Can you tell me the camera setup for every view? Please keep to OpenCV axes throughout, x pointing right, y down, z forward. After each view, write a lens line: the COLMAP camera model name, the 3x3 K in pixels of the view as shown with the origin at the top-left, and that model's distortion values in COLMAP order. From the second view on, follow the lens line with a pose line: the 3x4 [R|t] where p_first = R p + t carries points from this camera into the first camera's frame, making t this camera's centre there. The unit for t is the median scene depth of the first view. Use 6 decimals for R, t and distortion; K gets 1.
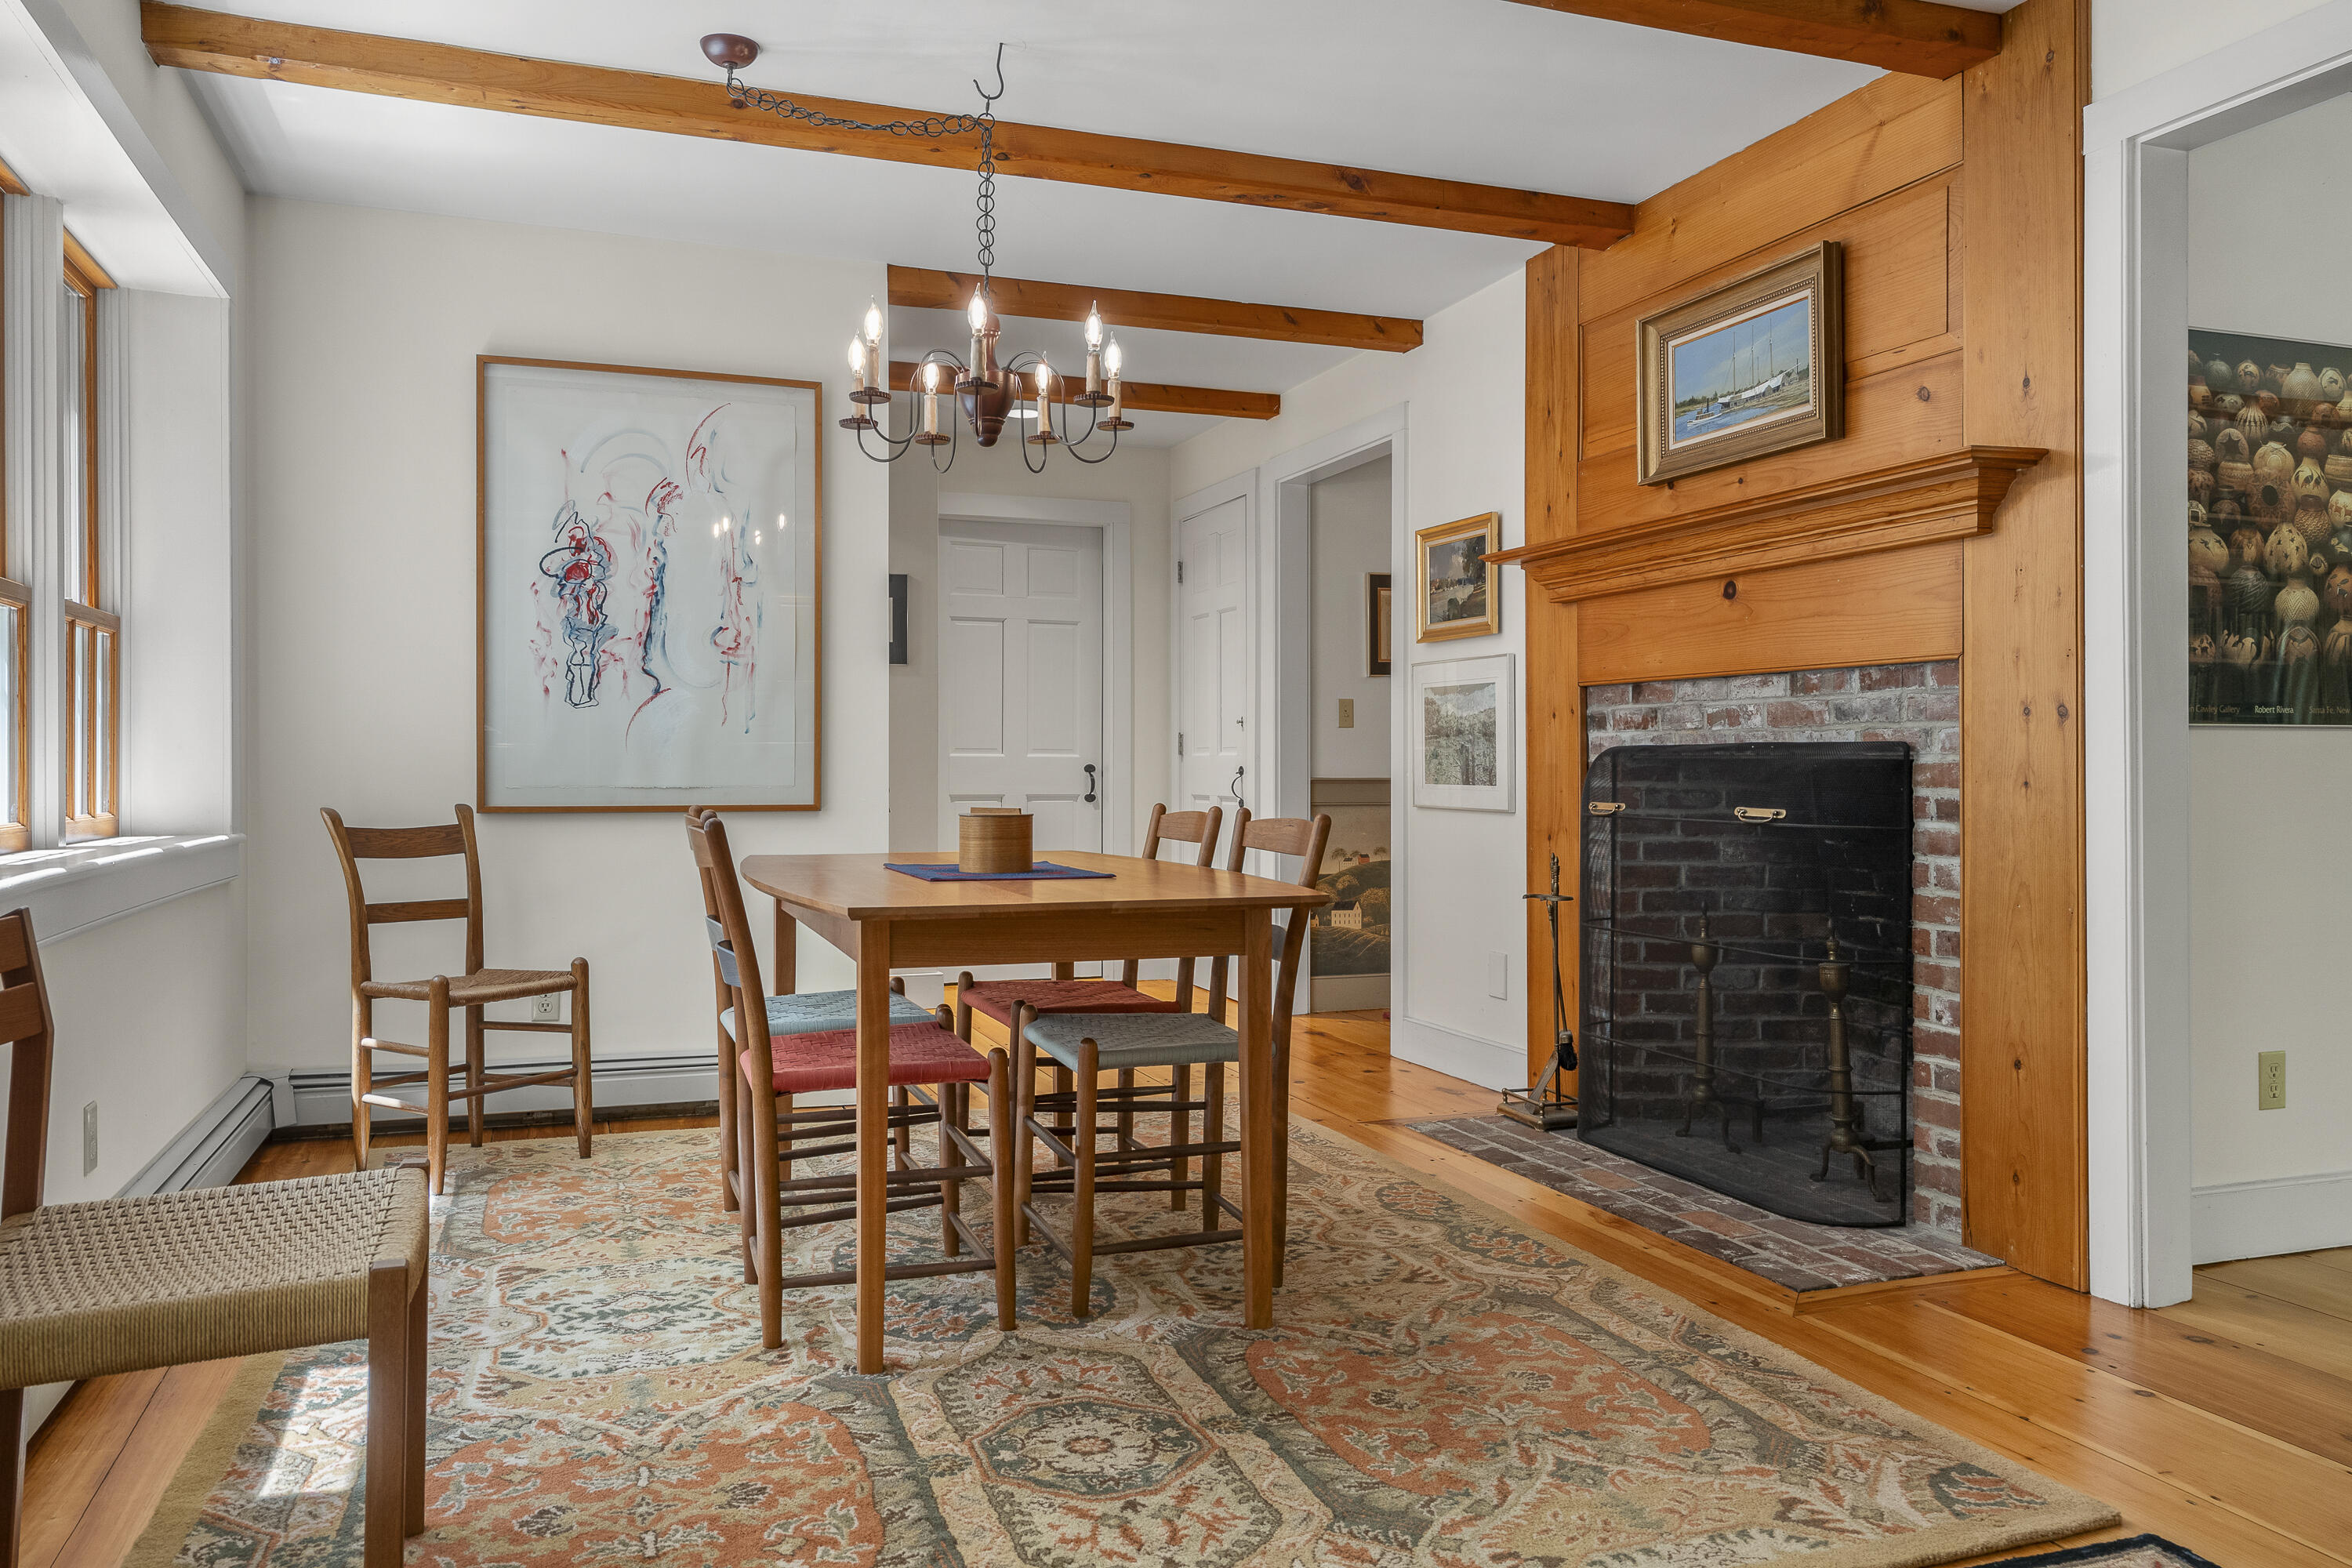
lens RADIAL K [[1683.0, 0, 1175.7], [0, 1683.0, 764.8], [0, 0, 1]] dist [0.000789, 0.008239]
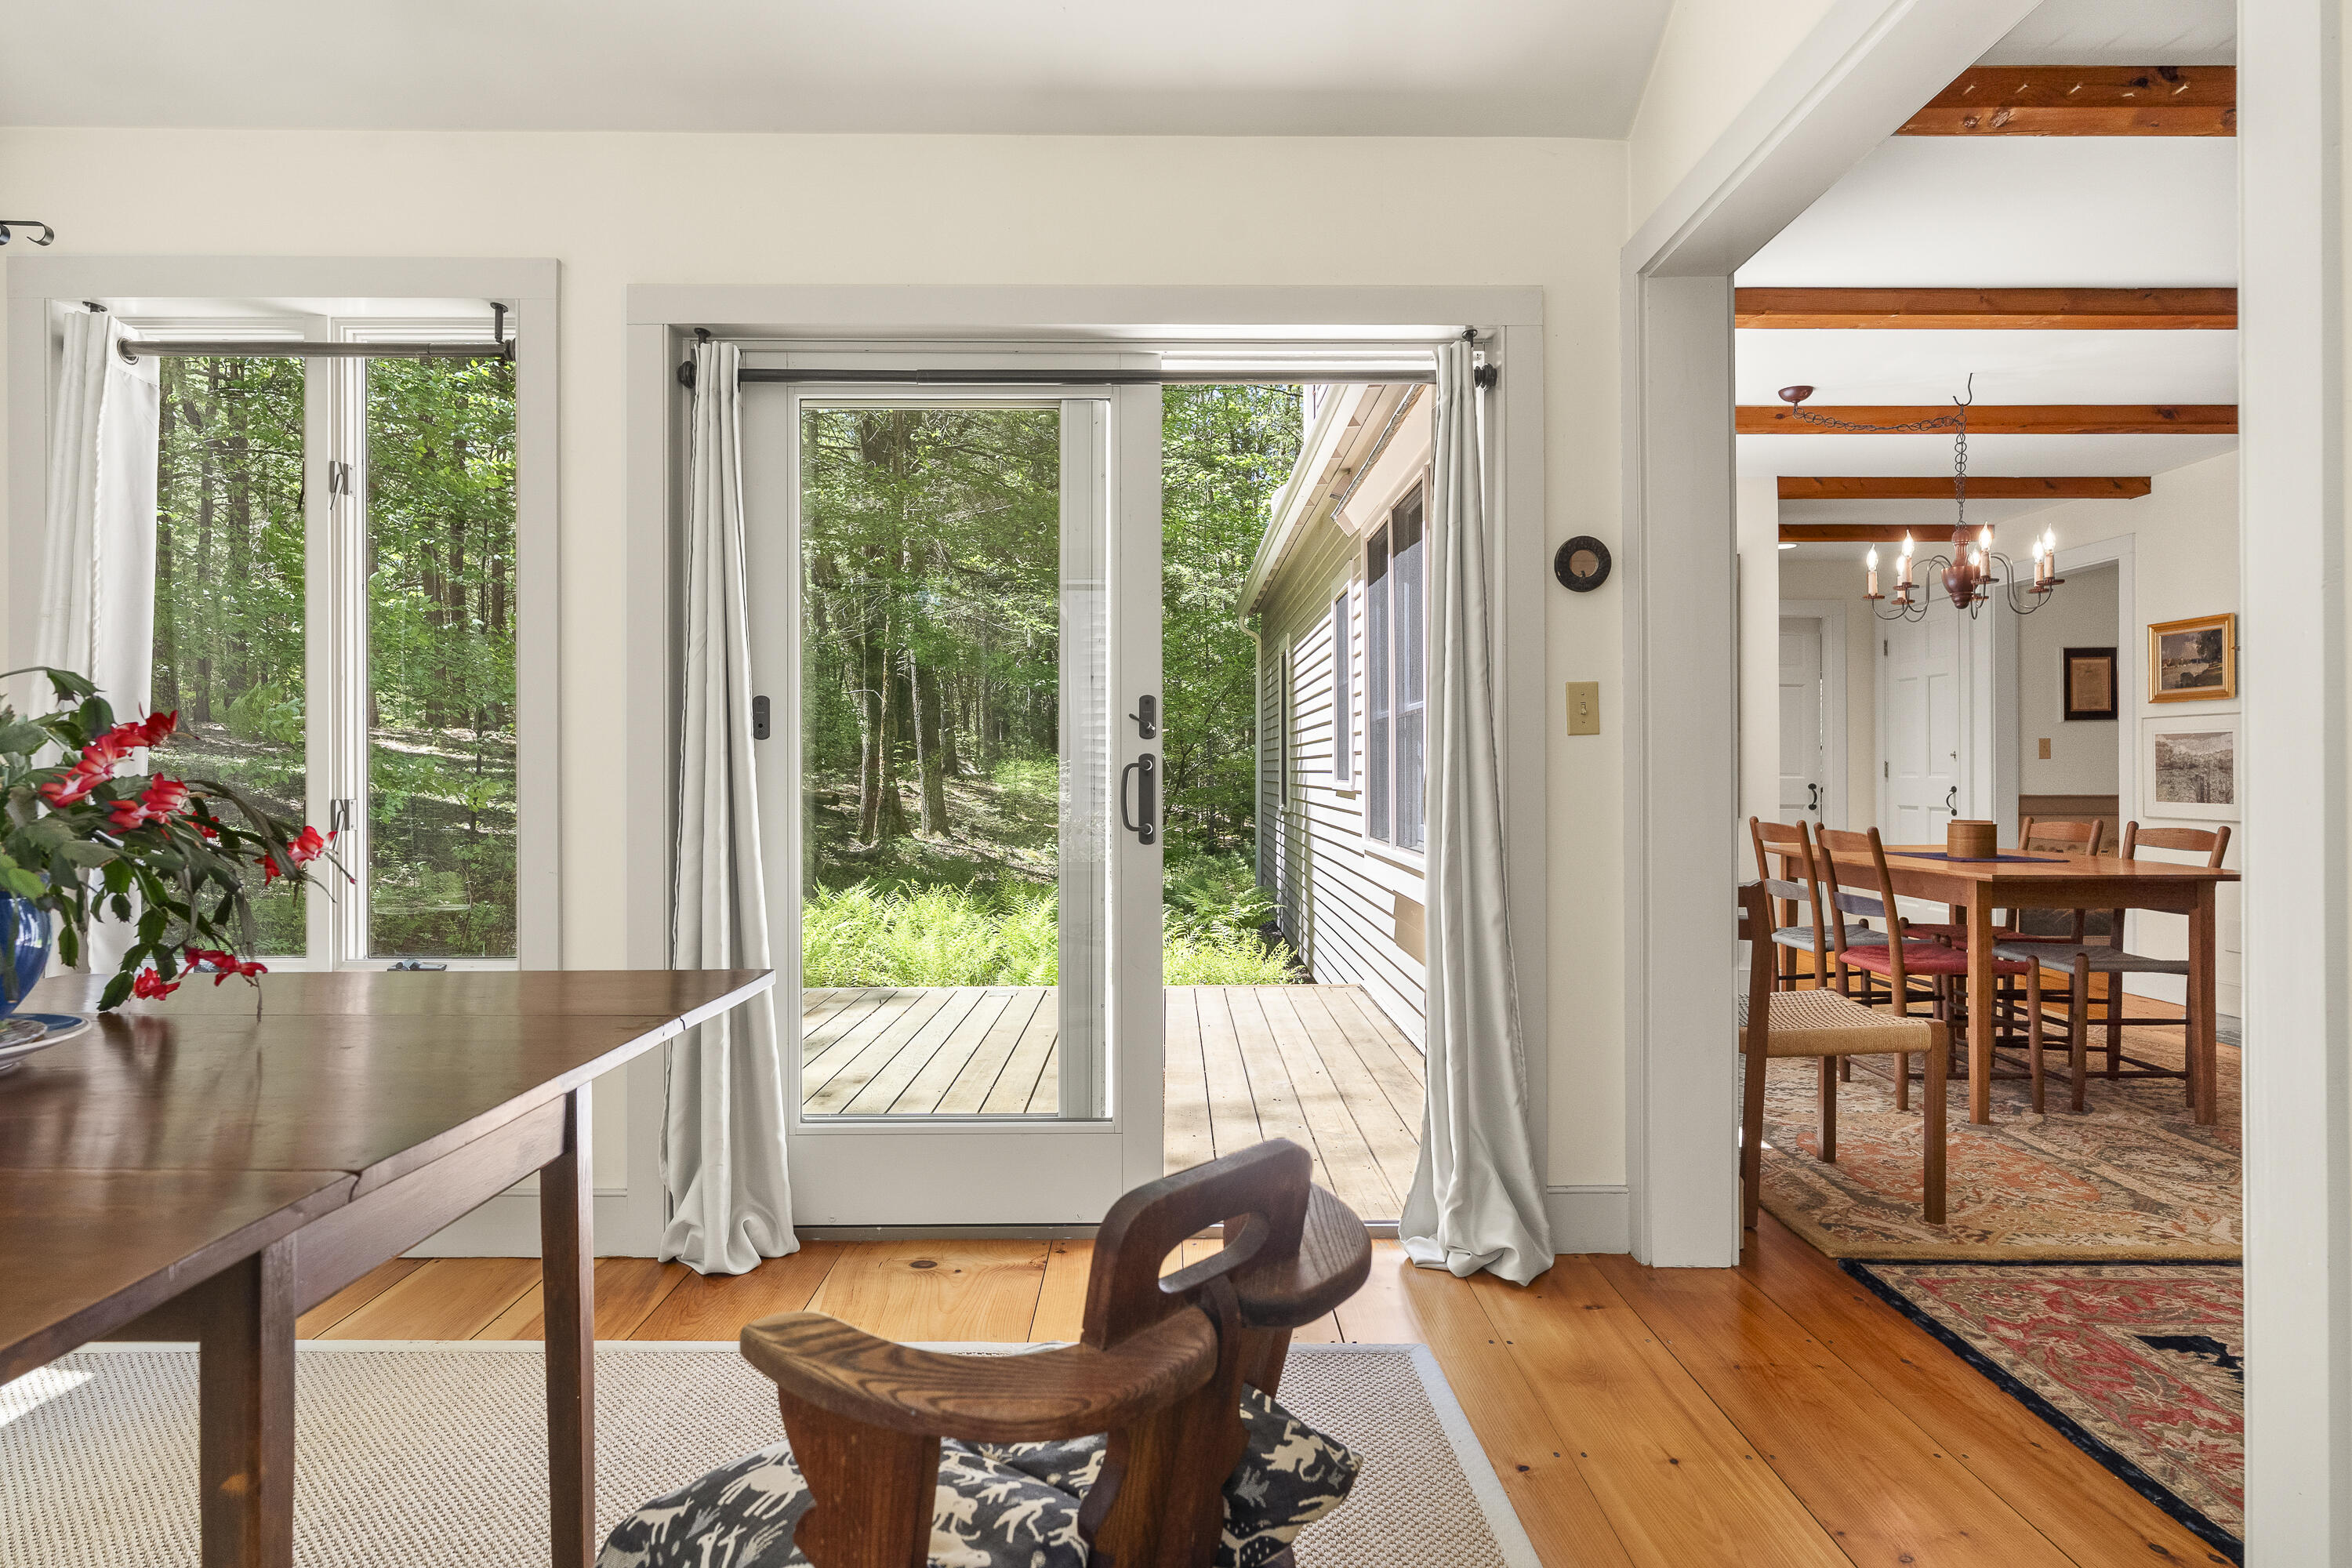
lens RADIAL K [[1310.0, 0, 1178.2], [0, 1310.0, 774.3], [0, 0, 1]] dist [-0.000872, 0.001067]
pose [[0.940565, -0.002926, -0.339600, -0.379764], [0.003272, 0.999995, 0.000445, -0.022383], [0.339597, -0.001529, 0.940570, -0.486536]]
